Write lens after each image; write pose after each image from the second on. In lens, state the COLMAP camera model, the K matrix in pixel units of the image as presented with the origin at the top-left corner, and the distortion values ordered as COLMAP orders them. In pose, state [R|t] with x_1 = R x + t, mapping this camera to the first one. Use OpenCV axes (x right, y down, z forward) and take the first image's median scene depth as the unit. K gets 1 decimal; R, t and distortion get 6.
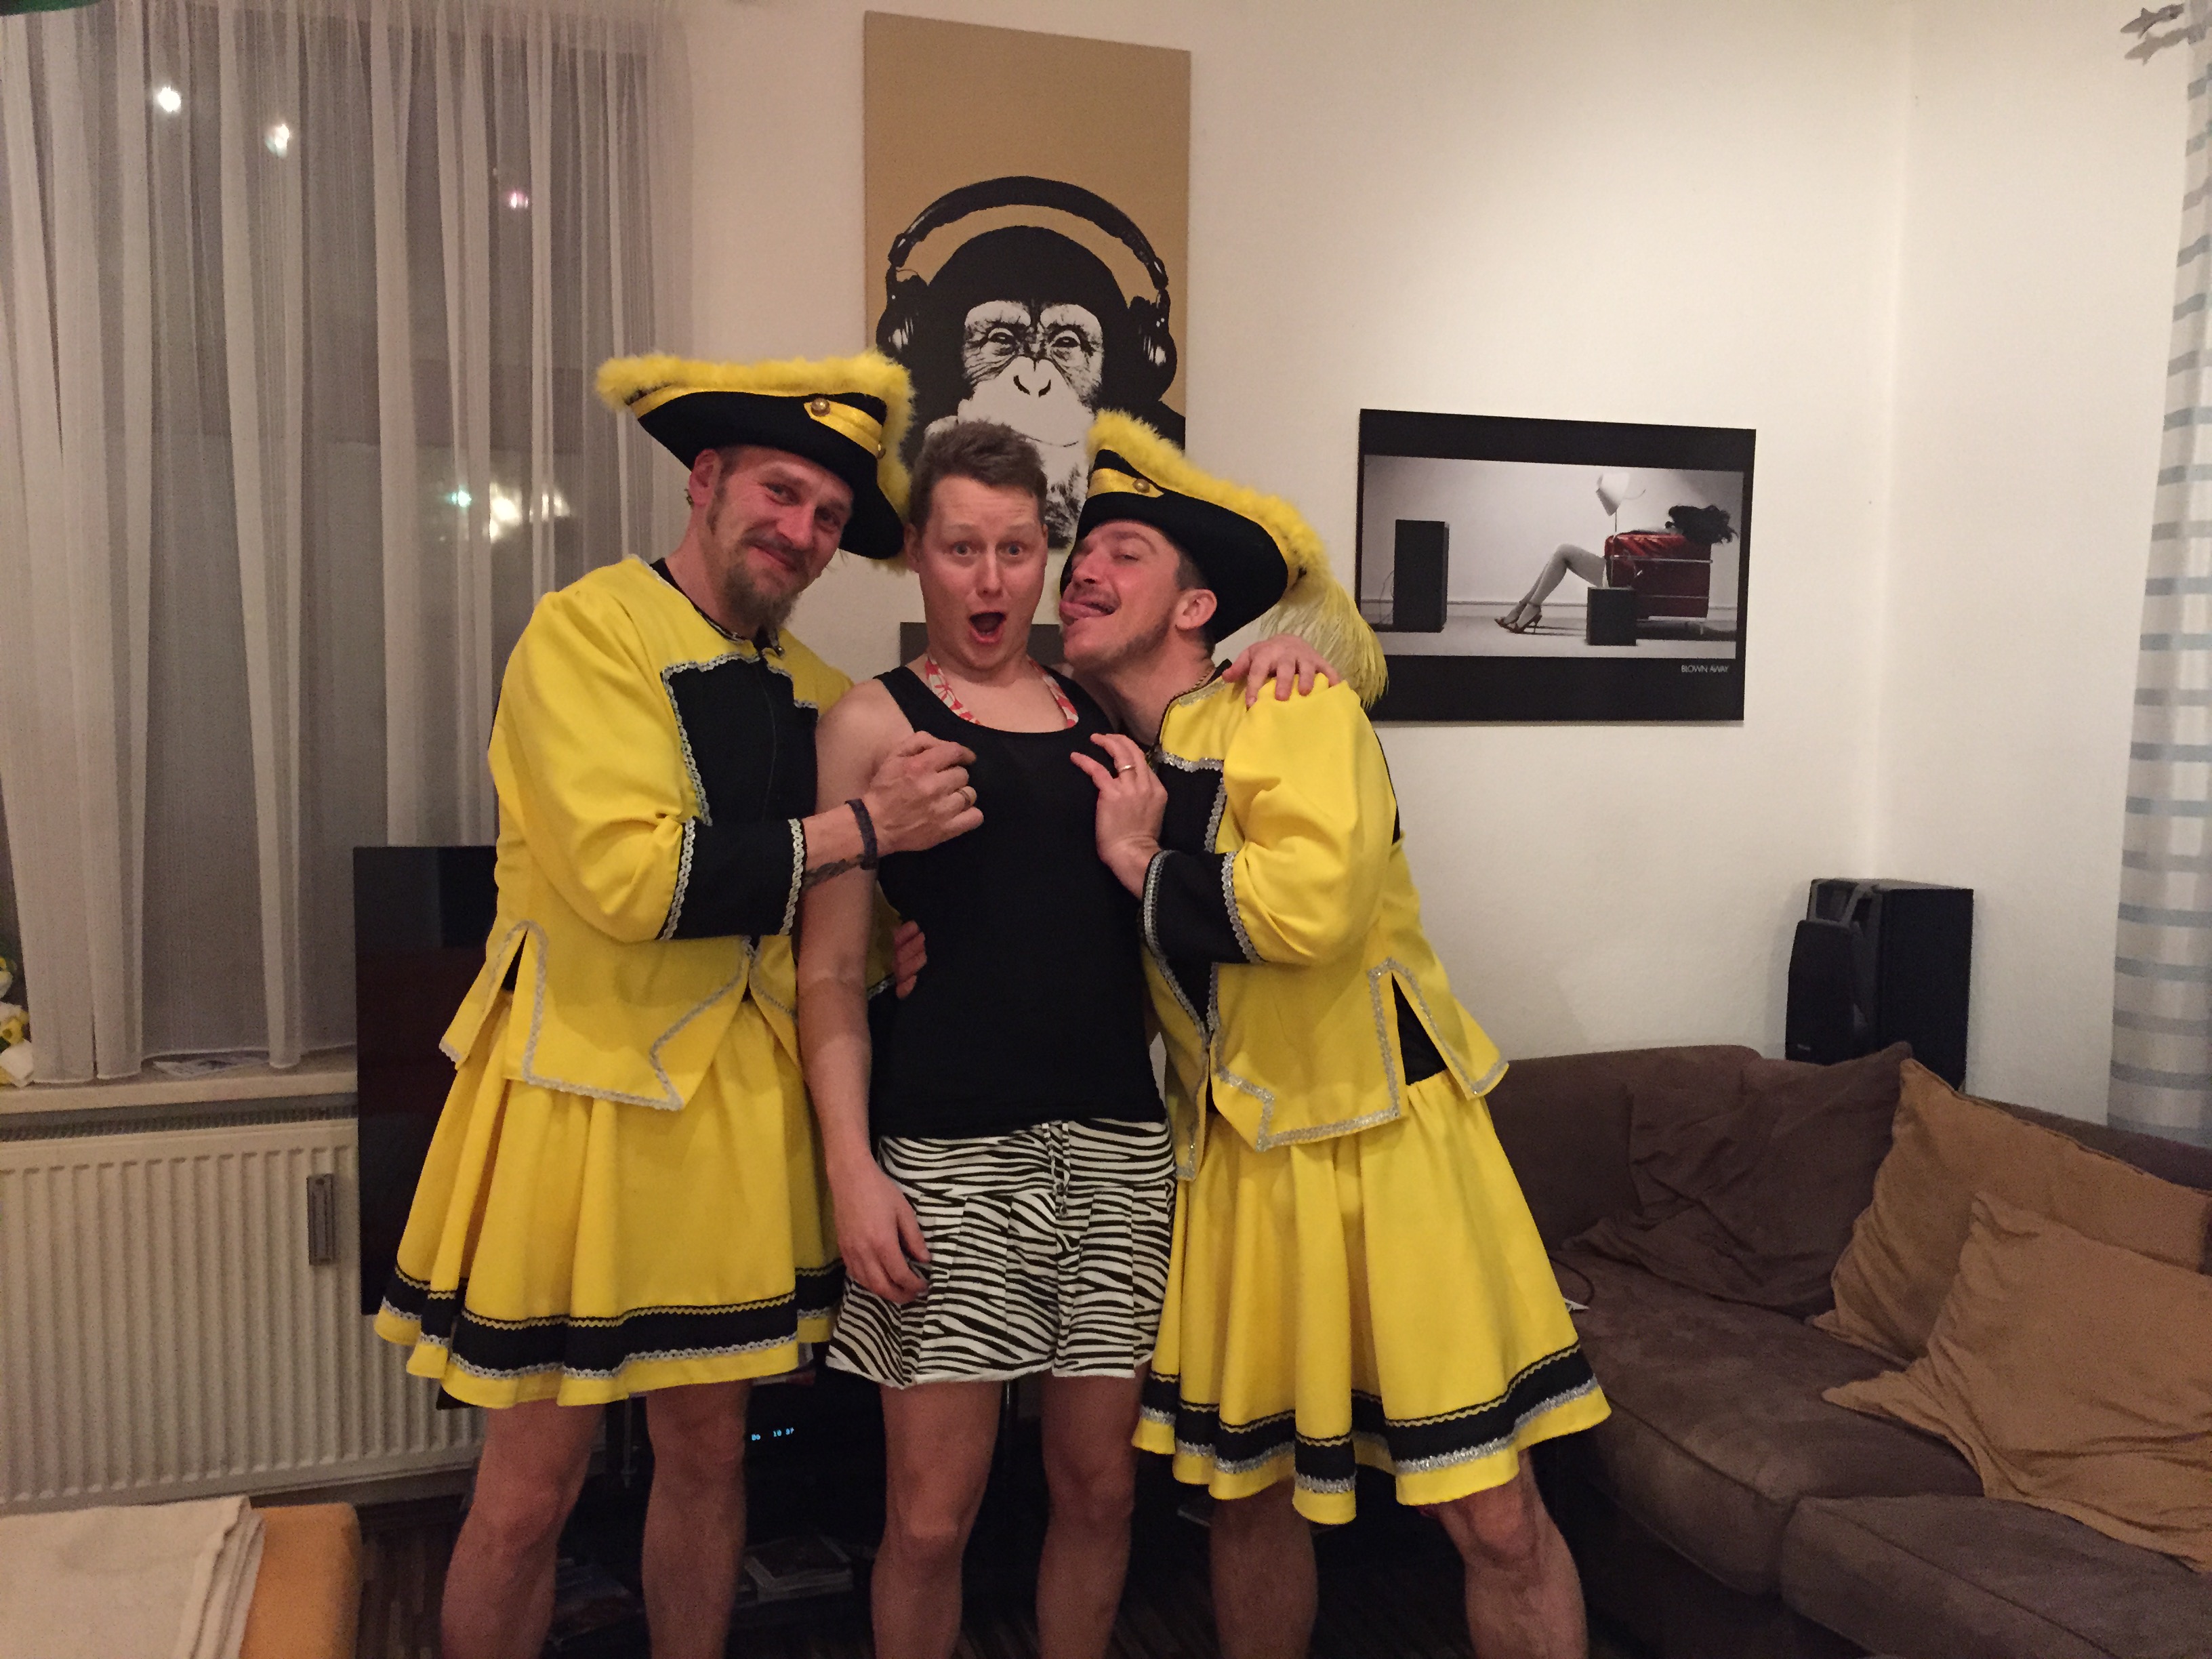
lens RADIAL K [[1848.3, 0, 1147.7], [0, 1848.3, 849.8], [0, 0, 1]] dist [0.084395, -0.103124]
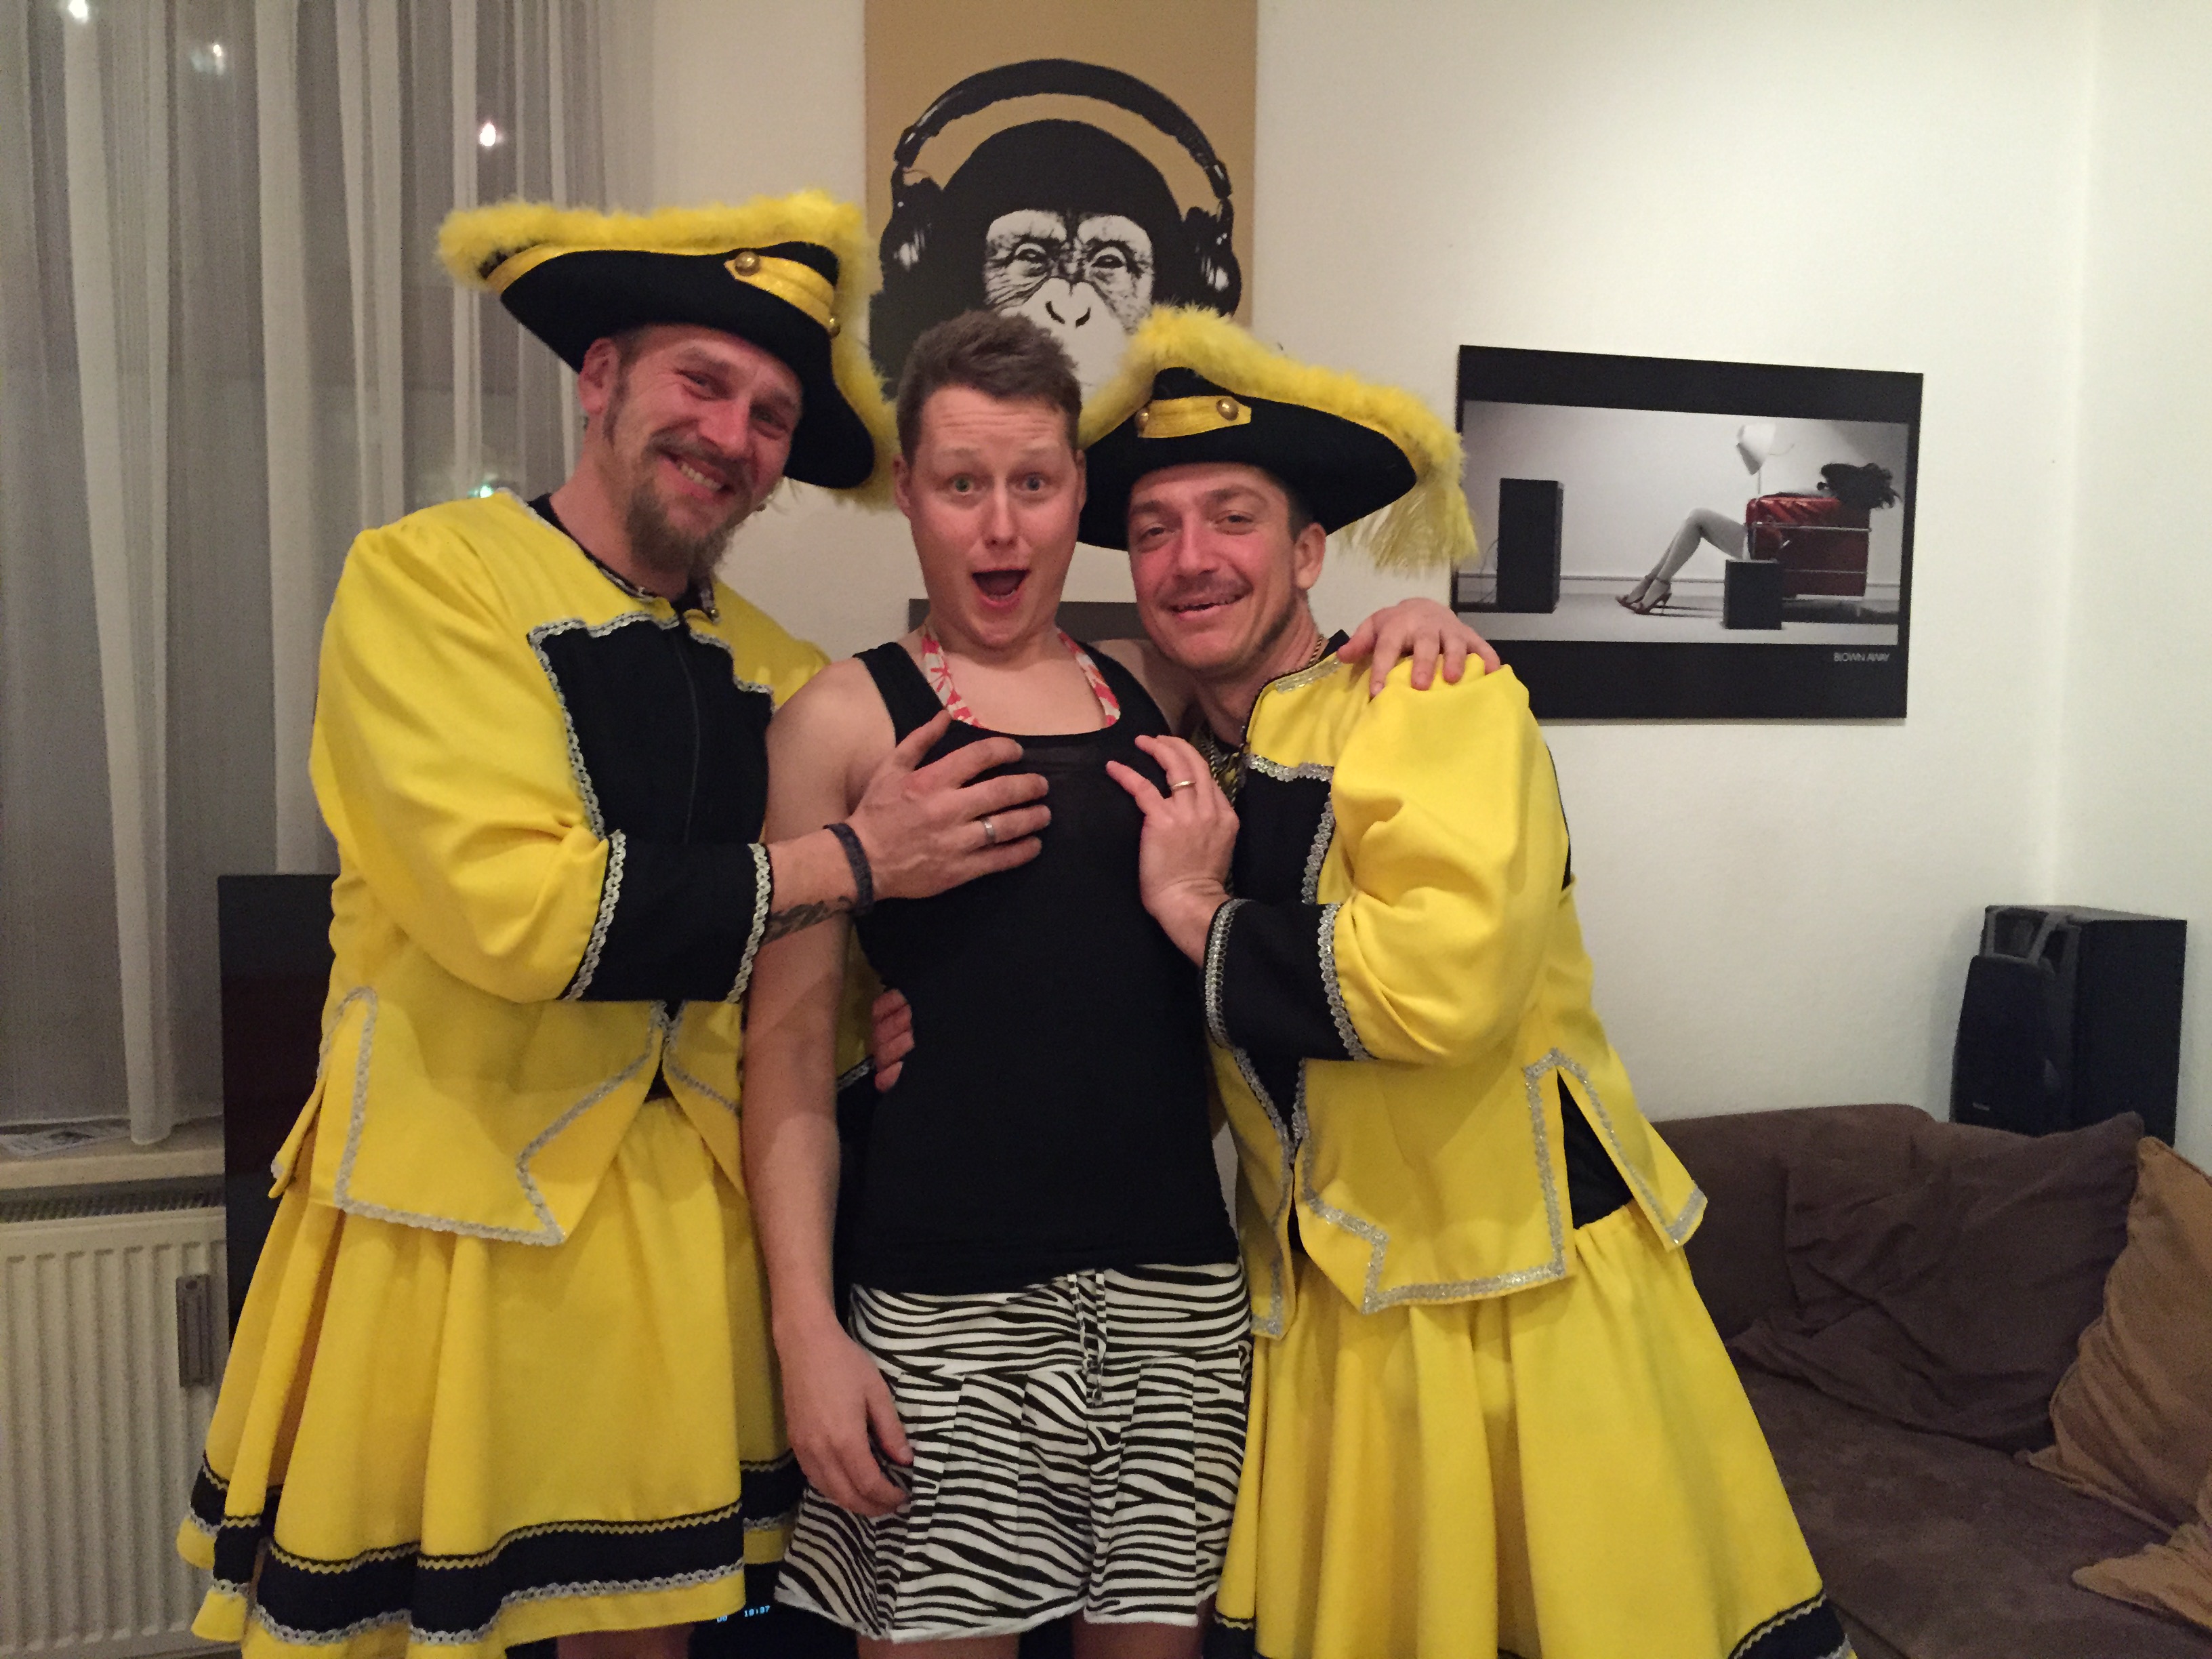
lens RADIAL K [[1956.4, 0, 1230.8], [0, 1956.4, 934.9], [0, 0, 1]] dist [0.031227, 0.000199]
pose [[0.999897, -0.000317, 0.014320, -0.003357], [-0.000283, 0.999123, 0.041861, -0.014288], [-0.014320, -0.041861, 0.999021, 0.188376]]
